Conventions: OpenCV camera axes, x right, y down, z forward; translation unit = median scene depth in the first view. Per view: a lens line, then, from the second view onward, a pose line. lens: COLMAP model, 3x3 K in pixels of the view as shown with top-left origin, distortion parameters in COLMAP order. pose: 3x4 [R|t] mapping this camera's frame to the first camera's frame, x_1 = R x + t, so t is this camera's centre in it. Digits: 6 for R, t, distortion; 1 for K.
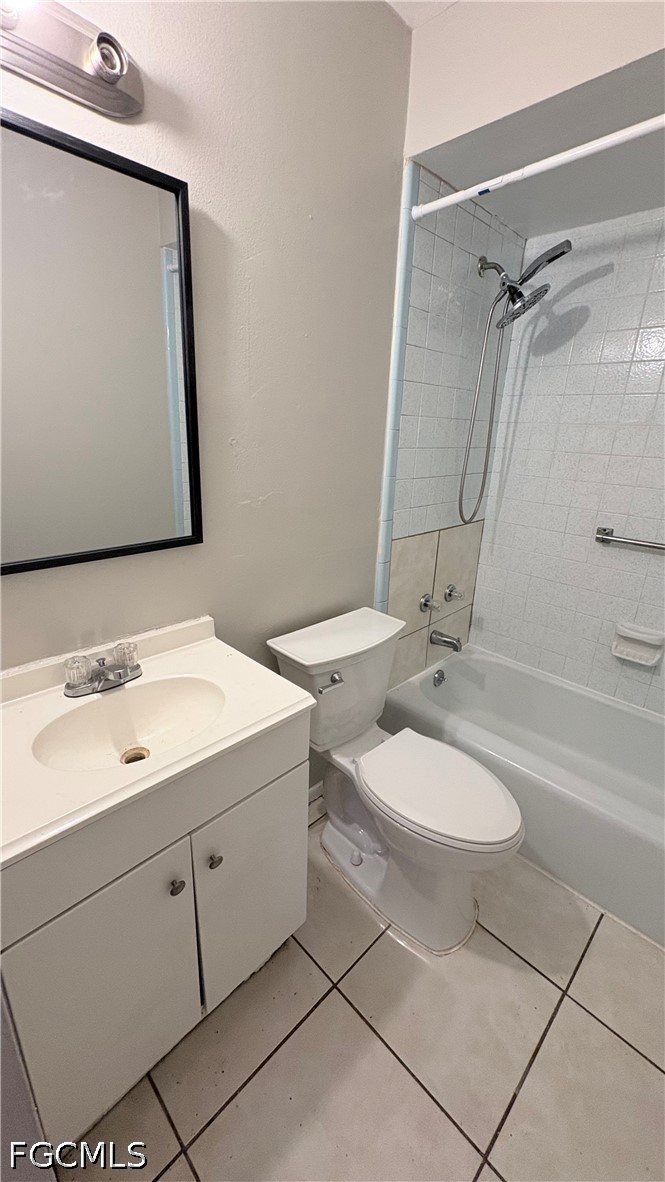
lens RADIAL K [[472.8, 0, 332.5], [0, 472.8, 591.0], [0, 0, 1]] dist [0.000571, 0.000347]
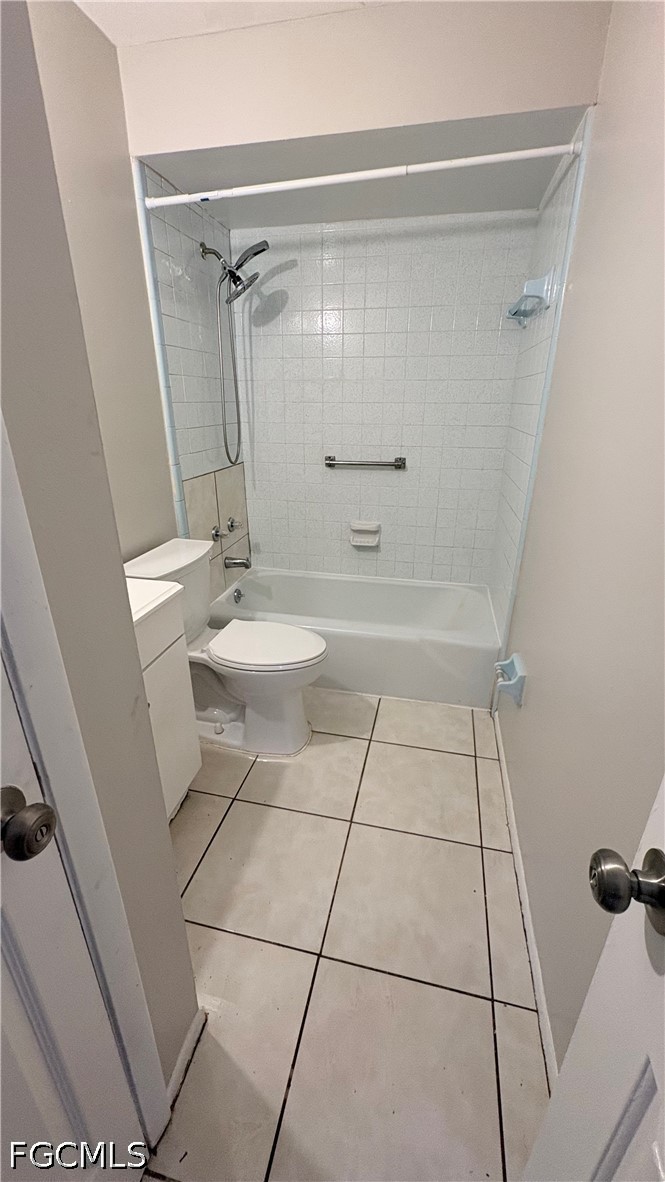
lens RADIAL K [[472.8, 0, 332.5], [0, 472.8, 591.0], [0, 0, 1]] dist [0.000571, 0.000347]
pose [[0.846300, -0.231846, 0.479609, -0.188378], [0.201427, 0.972752, 0.114804, 0.100679], [-0.493157, -0.000553, 0.869940, -0.232576]]
